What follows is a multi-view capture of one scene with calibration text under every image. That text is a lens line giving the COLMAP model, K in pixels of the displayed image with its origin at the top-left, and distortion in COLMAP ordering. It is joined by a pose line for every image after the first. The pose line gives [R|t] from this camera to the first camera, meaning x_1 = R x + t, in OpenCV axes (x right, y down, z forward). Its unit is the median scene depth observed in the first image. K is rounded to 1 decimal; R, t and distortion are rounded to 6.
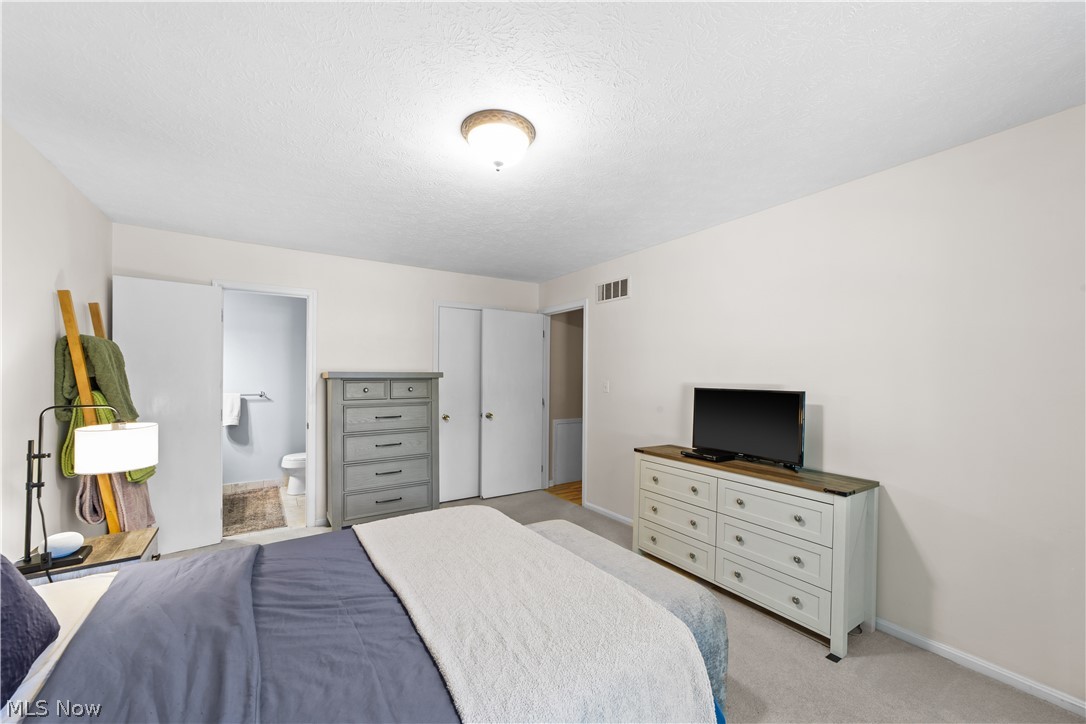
lens RADIAL K [[416.0, 0, 539.2], [0, 416.0, 363.6], [0, 0, 1]] dist [-0.017578, 0.007496]
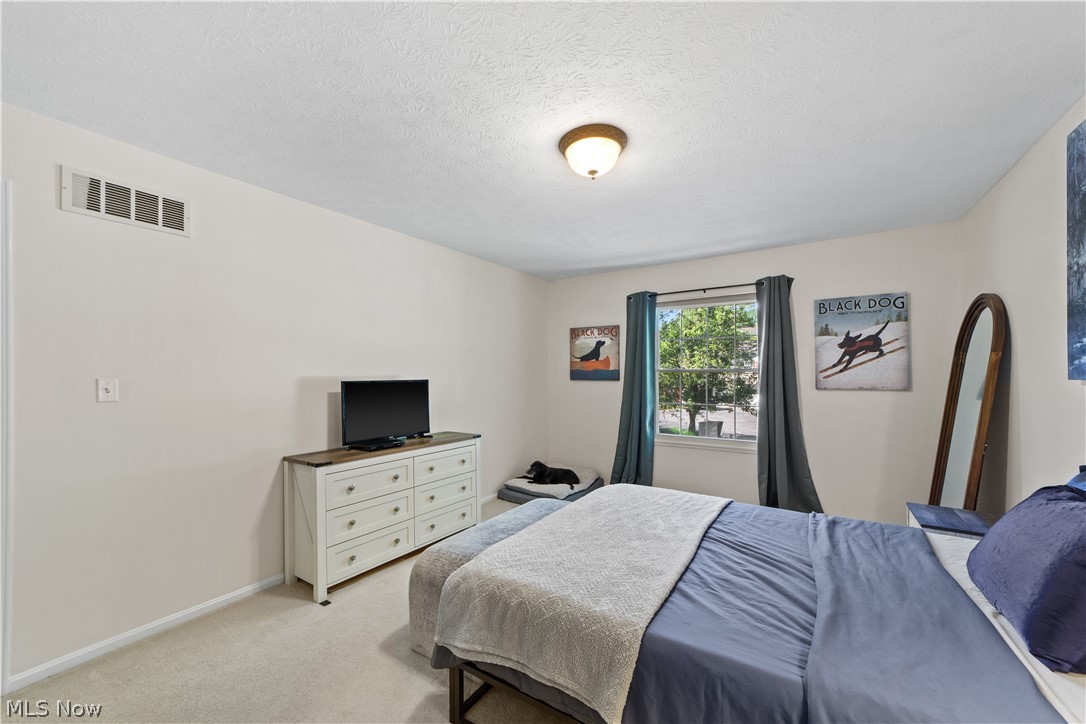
lens RADIAL K [[416.0, 0, 539.2], [0, 416.0, 363.6], [0, 0, 1]] dist [-0.017578, 0.007496]
pose [[-0.373205, 0.014059, 0.927643, -0.790731], [-0.021452, 0.999487, -0.023778, 0.037757], [-0.927501, -0.028774, -0.372712, 1.144874]]
